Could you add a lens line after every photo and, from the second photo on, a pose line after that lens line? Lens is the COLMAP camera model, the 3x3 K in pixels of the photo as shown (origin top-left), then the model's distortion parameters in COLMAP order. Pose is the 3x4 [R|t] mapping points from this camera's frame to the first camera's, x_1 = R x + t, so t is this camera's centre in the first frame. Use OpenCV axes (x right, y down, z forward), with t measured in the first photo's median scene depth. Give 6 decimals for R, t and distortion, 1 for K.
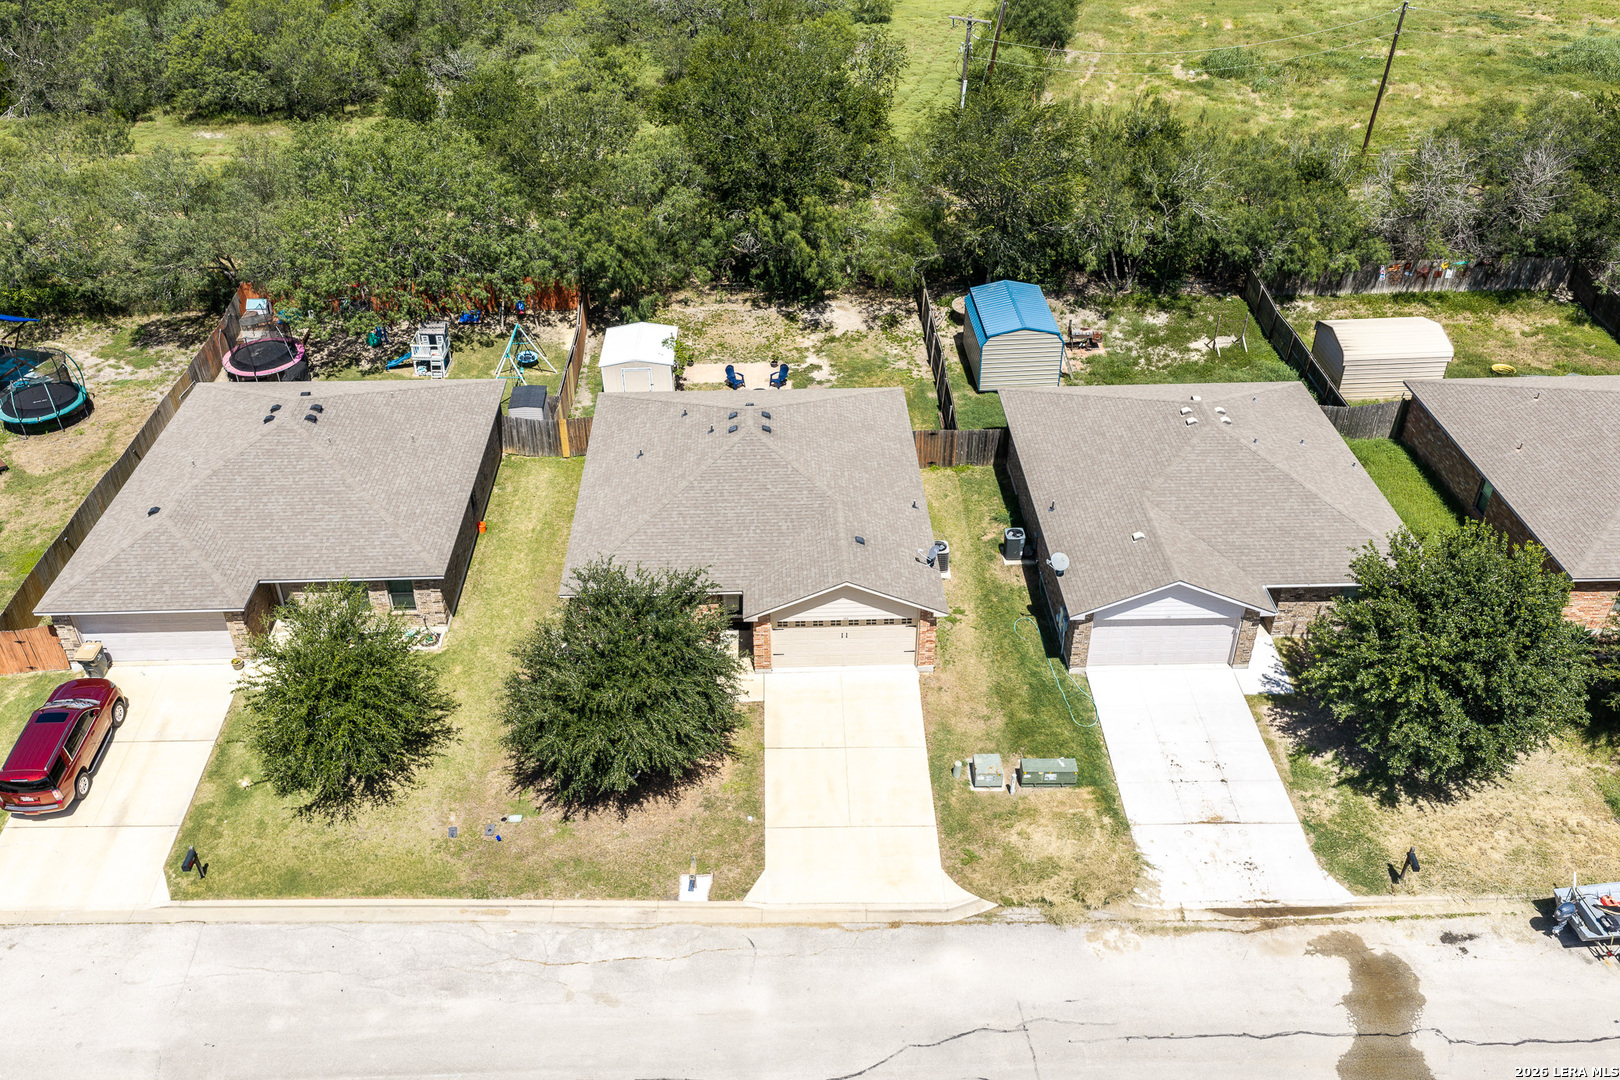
lens RADIAL K [[1335.5, 0, 808.6], [0, 1335.5, 556.6], [0, 0, 1]] dist [0.035042, -0.011949]
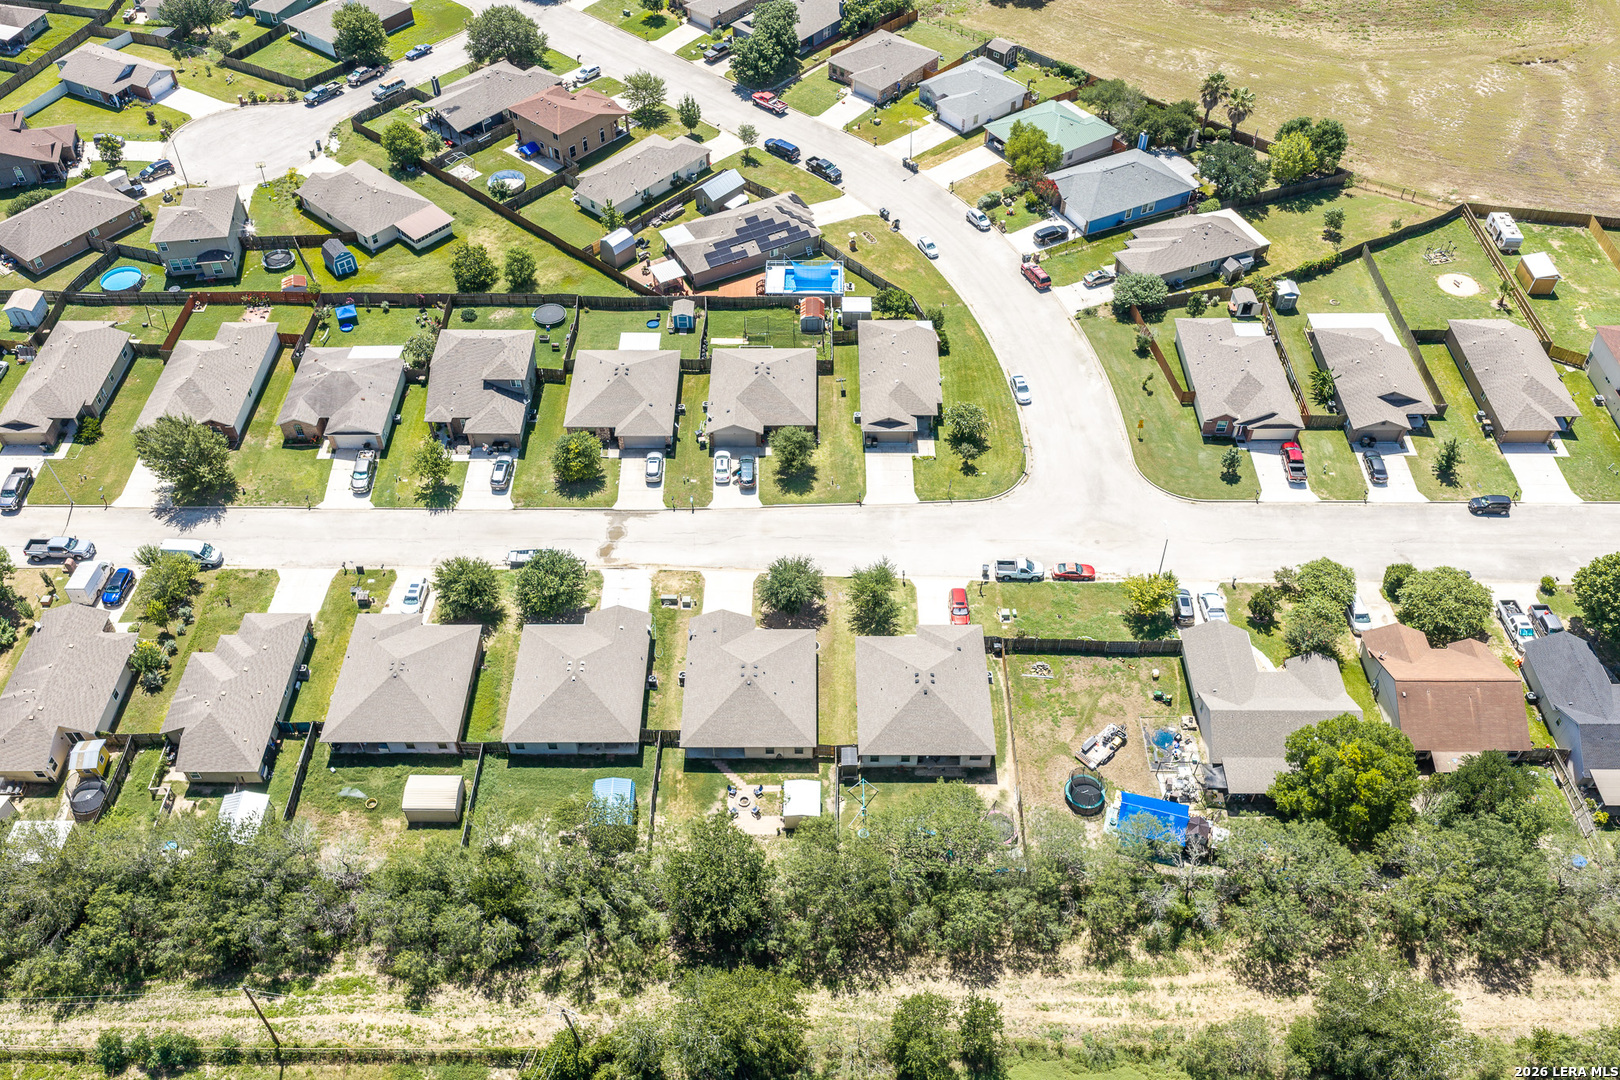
lens RADIAL K [[1335.5, 0, 808.6], [0, 1335.5, 556.6], [0, 0, 1]] dist [0.035042, -0.011949]
pose [[-0.999297, -0.024708, 0.028184, -0.251840], [0.024797, 0.128033, 0.991460, -3.009846], [-0.028105, 0.991462, -0.127331, 1.226981]]
